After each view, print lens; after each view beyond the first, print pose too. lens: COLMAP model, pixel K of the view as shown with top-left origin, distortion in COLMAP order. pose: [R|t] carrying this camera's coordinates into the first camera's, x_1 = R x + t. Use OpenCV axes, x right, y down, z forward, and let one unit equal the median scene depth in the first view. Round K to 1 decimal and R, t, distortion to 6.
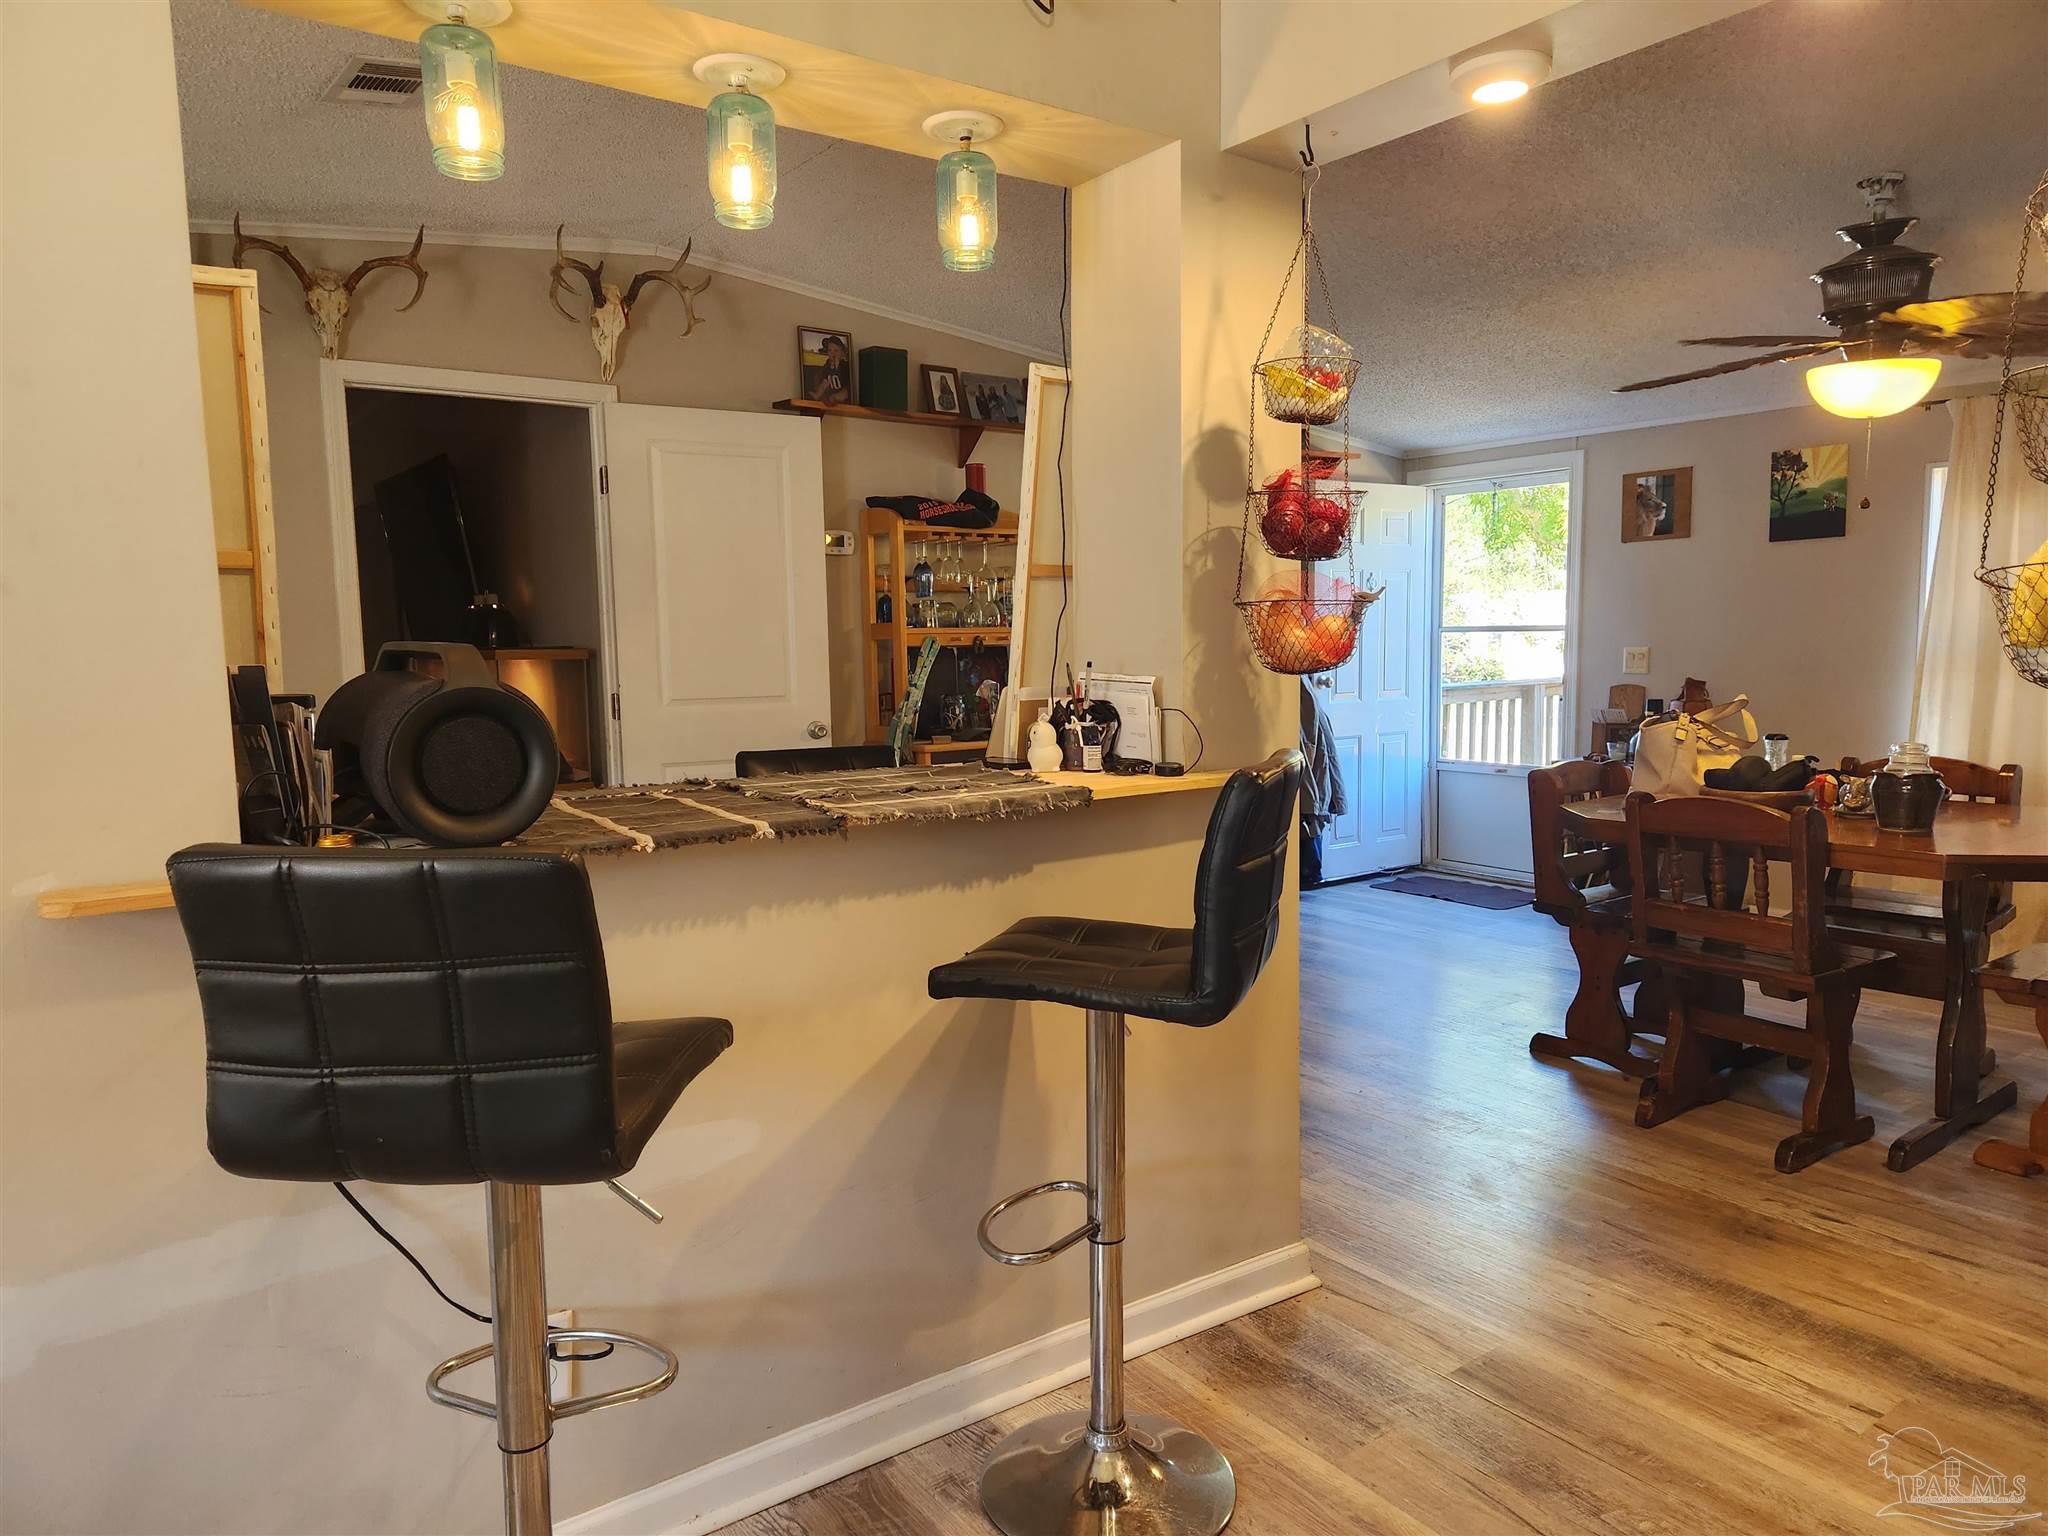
lens RADIAL K [[1371.0, 0, 1014.1], [0, 1371.0, 766.6], [0, 0, 1]] dist [0.098408, -0.085554]
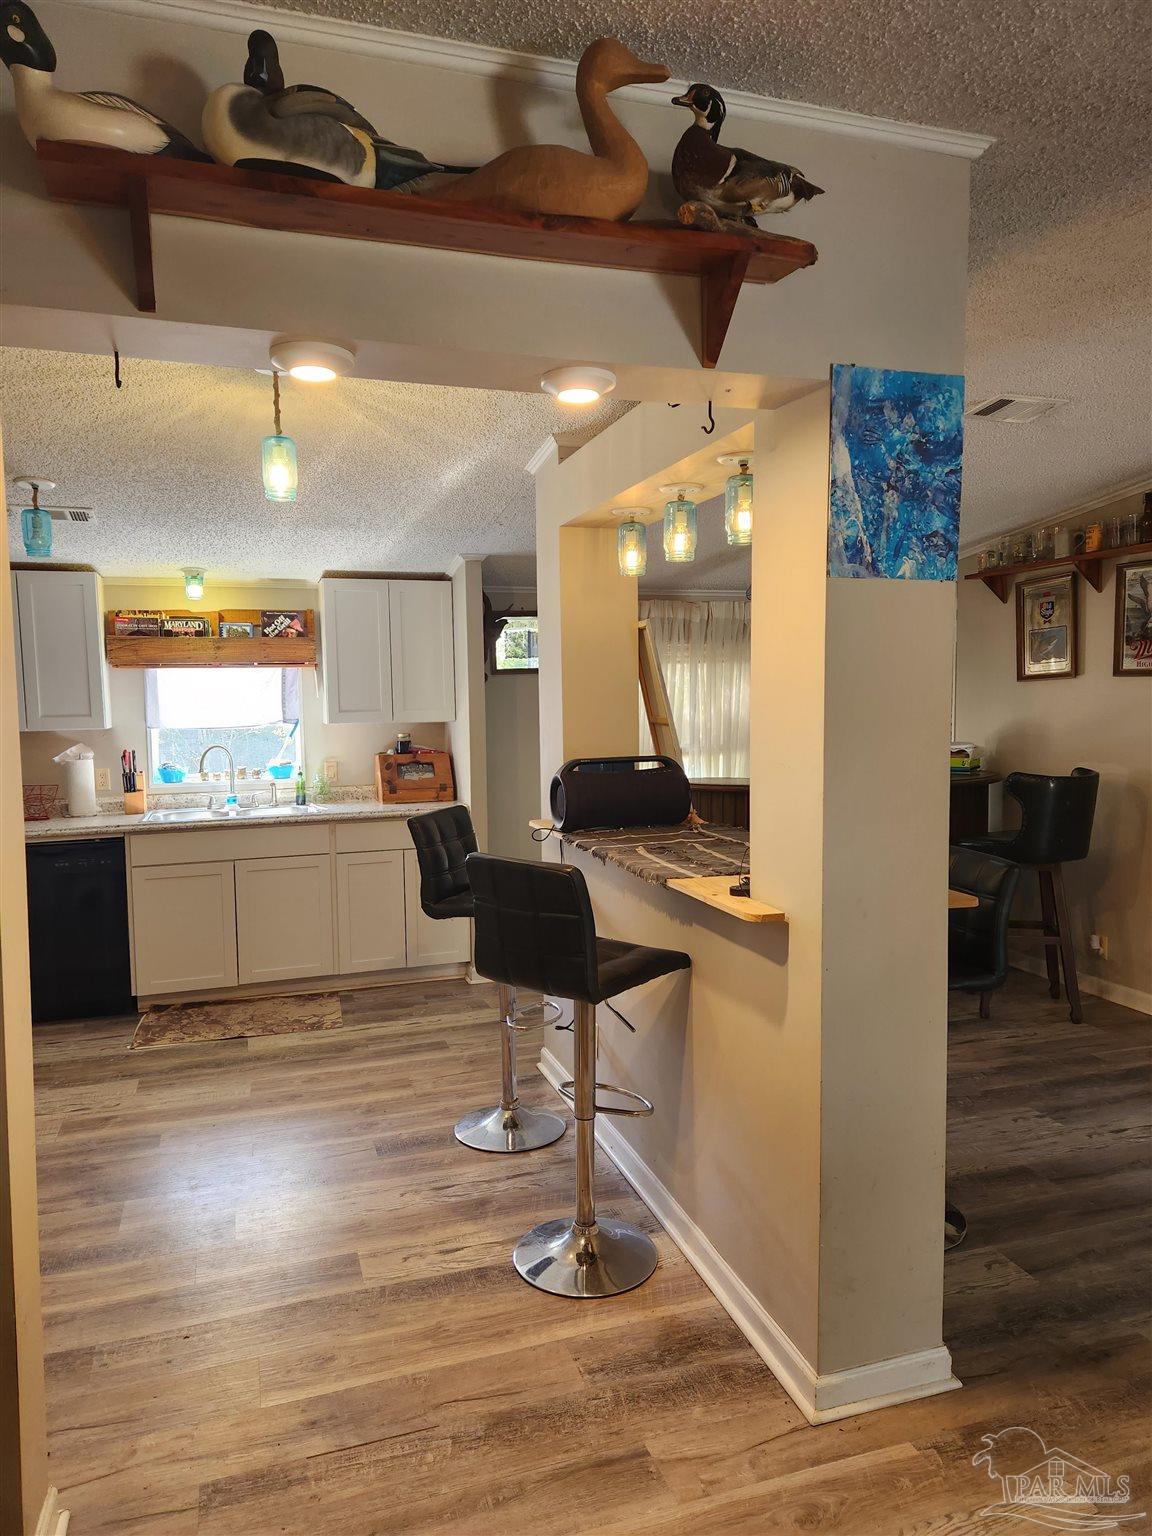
lens RADIAL K [[1028.3, 0, 572.8], [0, 1028.3, 774.5], [0, 0, 1]] dist [0.098408, -0.085554]
pose [[-0.294575, 0.100350, -0.950345, 0.777128], [-0.077263, 0.988715, 0.128351, -0.155671], [0.952500, 0.111235, -0.283497, 0.795418]]
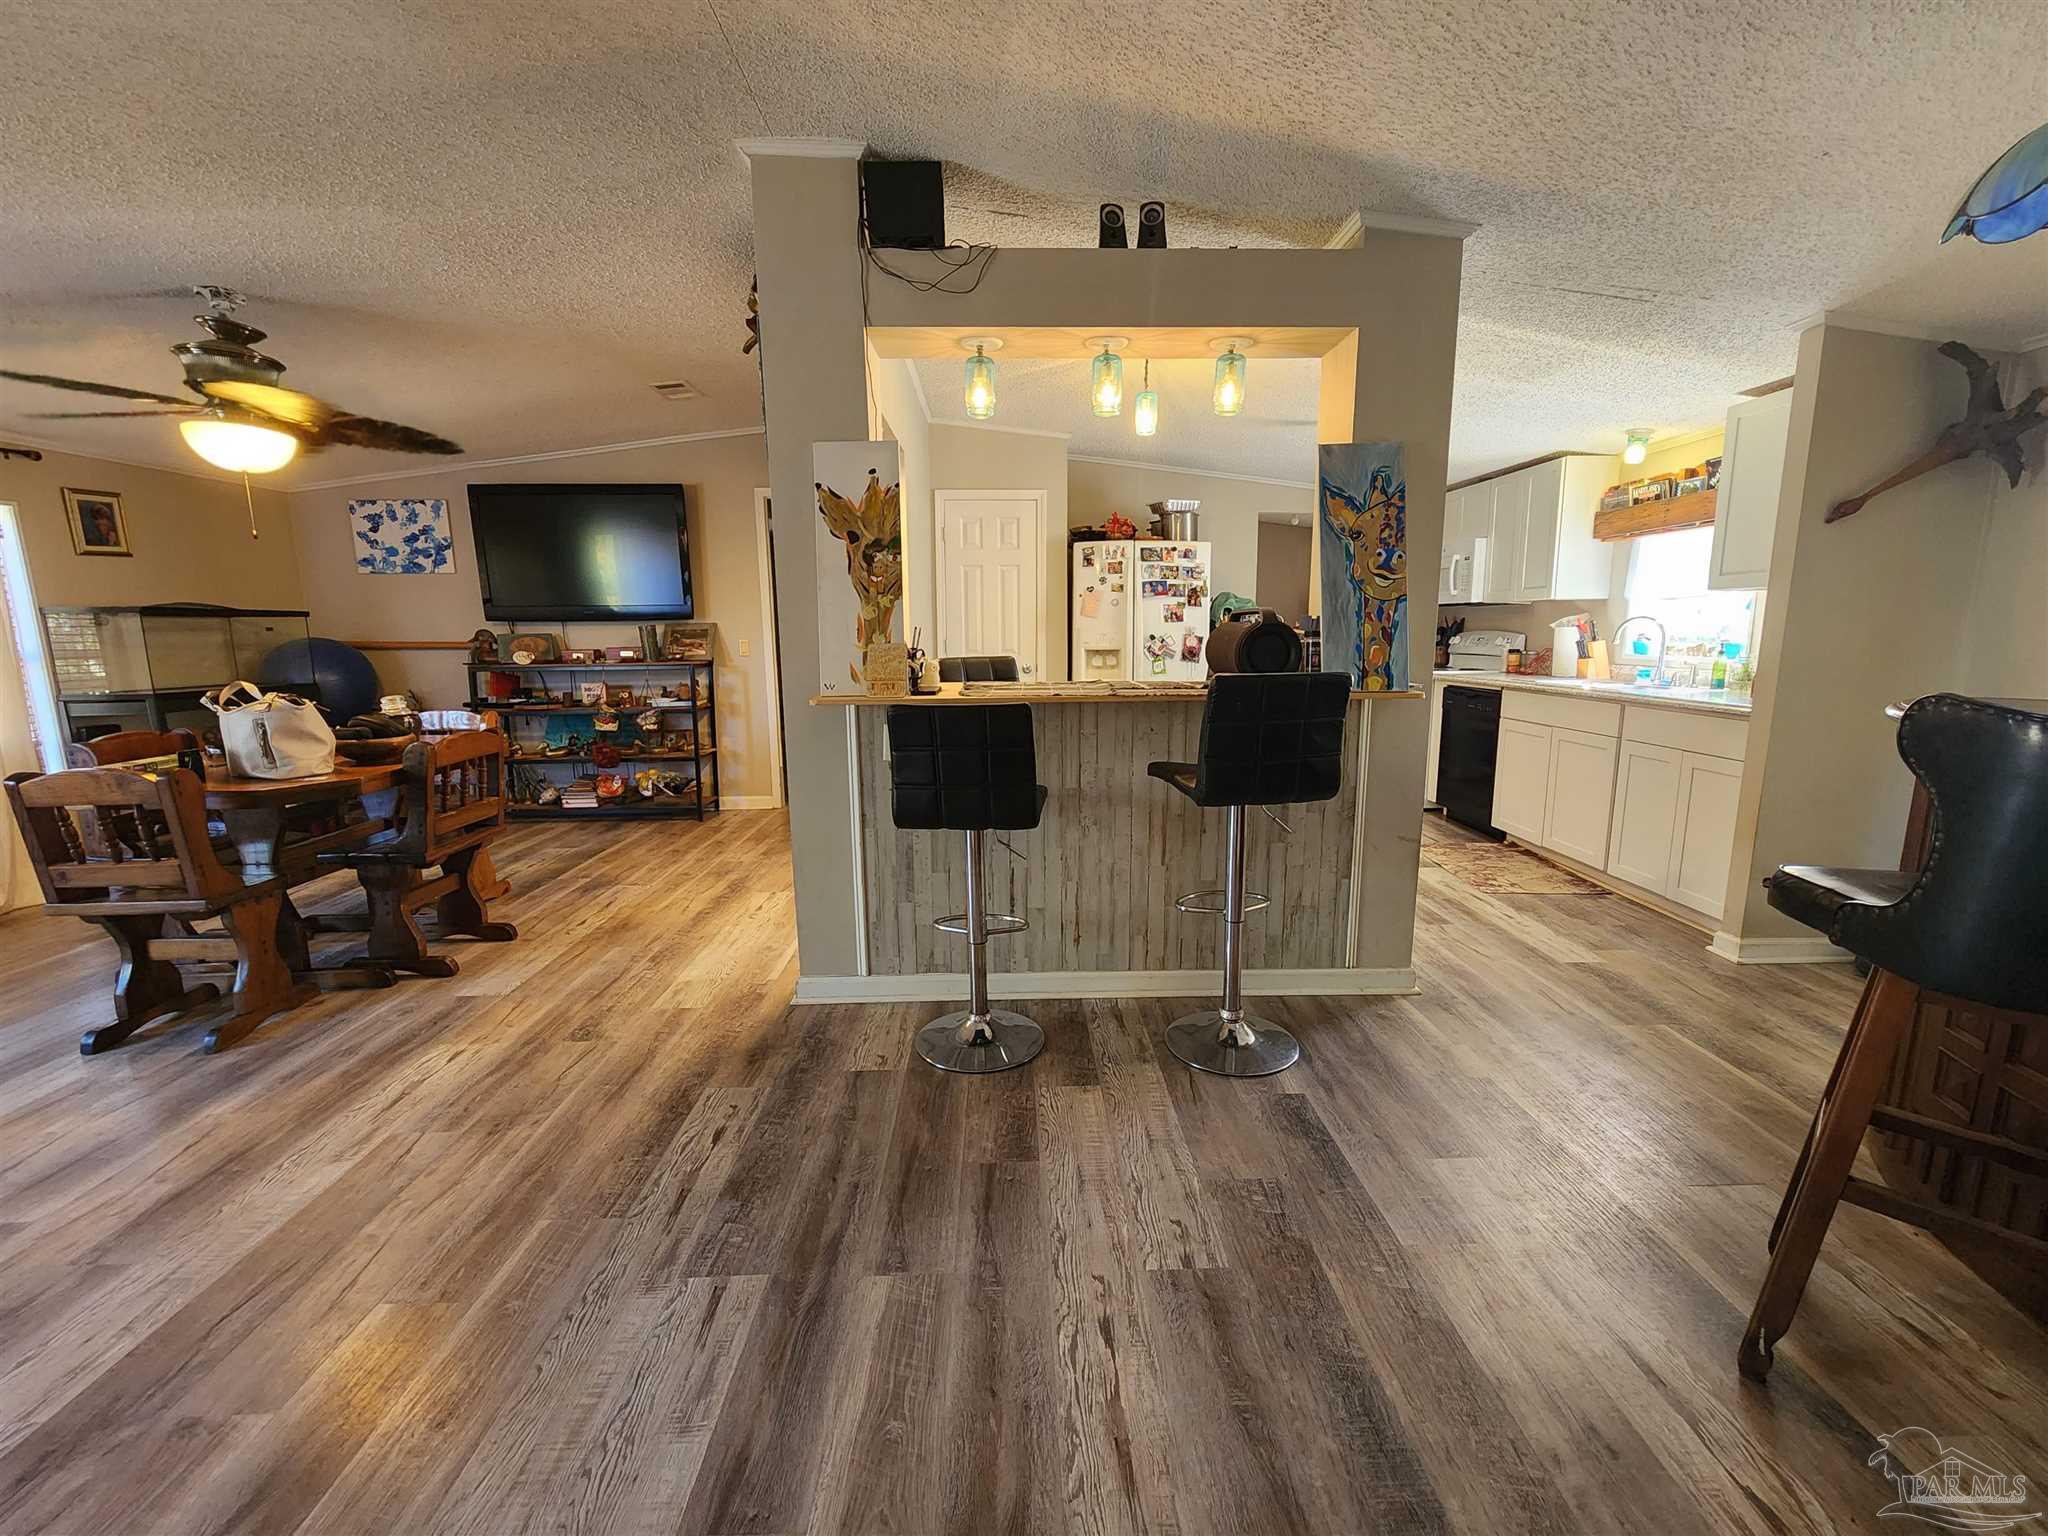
lens RADIAL K [[839.2, 0, 1027.6], [0, 839.2, 764.6], [0, 0, 1]] dist [-0.001381, 0.000304]
pose [[-0.828284, -0.065958, 0.556412, -0.503899], [0.080245, 0.968846, 0.234303, -0.103931], [-0.554532, 0.238719, -0.797187, 1.342058]]
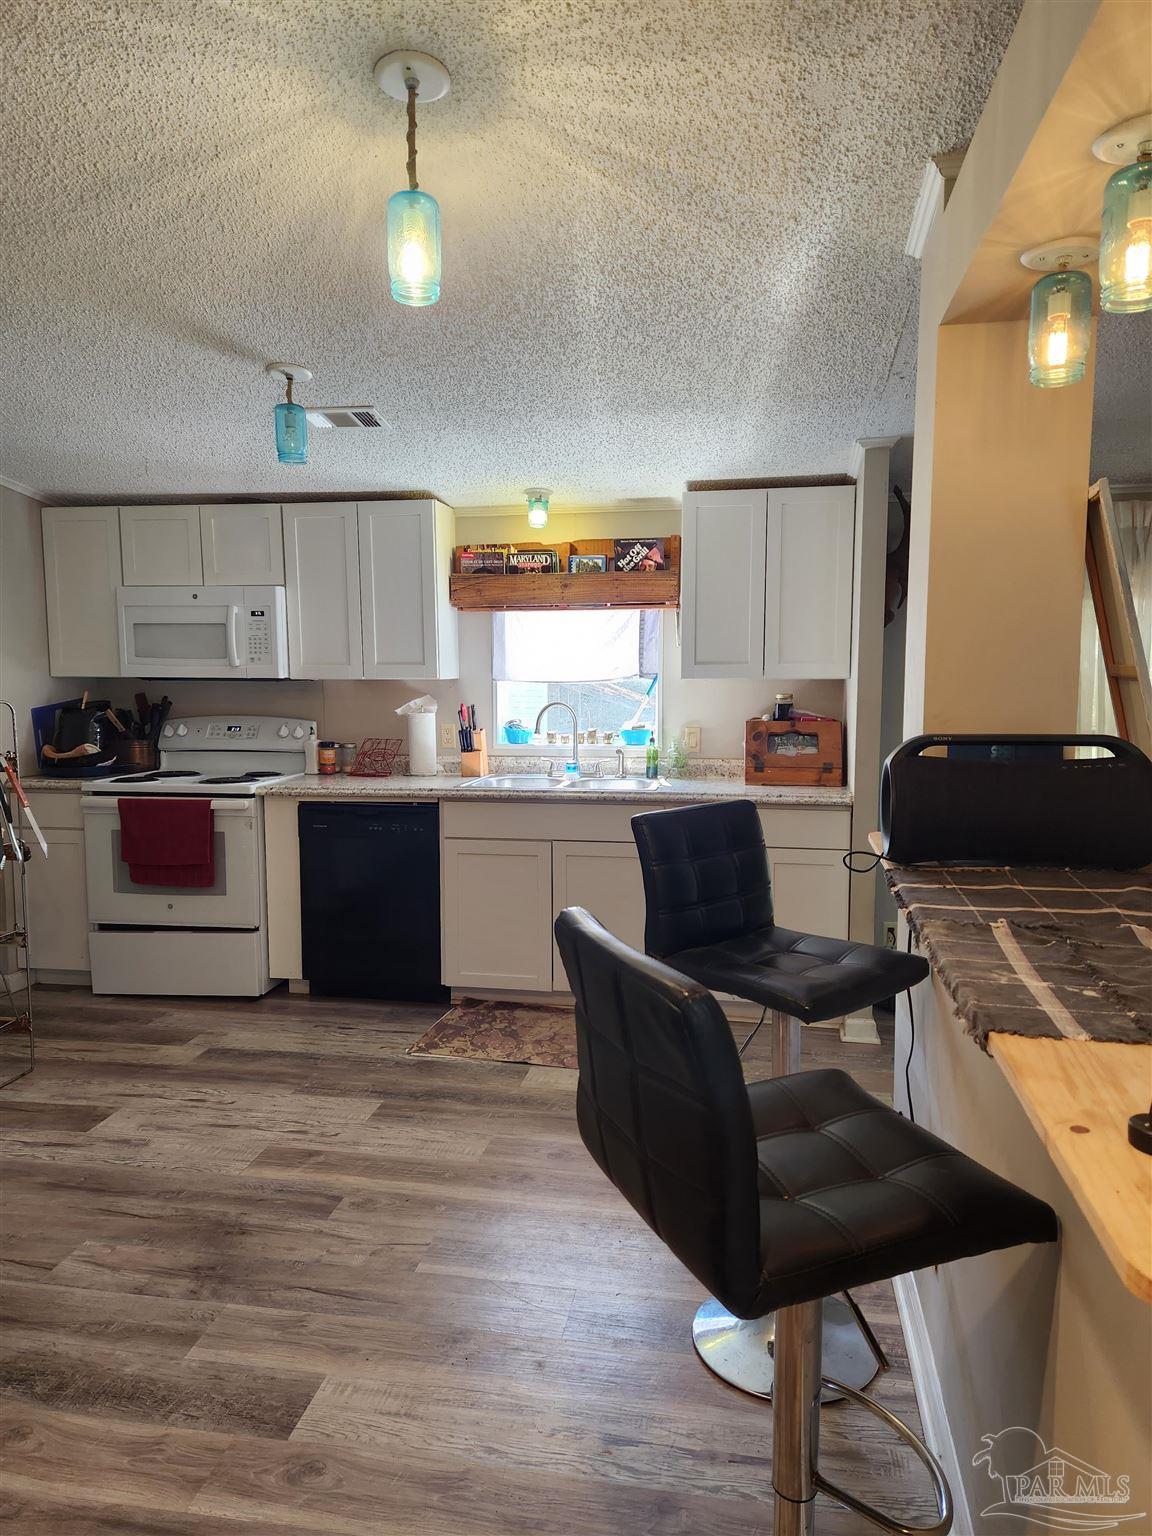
lens RADIAL K [[1020.1, 0, 582.9], [0, 1020.1, 767.2], [0, 0, 1]] dist [0.091581, -0.092547]
pose [[-0.709212, 0.089251, -0.699323, 0.338363], [-0.057604, 0.981301, 0.183656, -0.115784], [0.702638, 0.170535, -0.690809, 0.770353]]
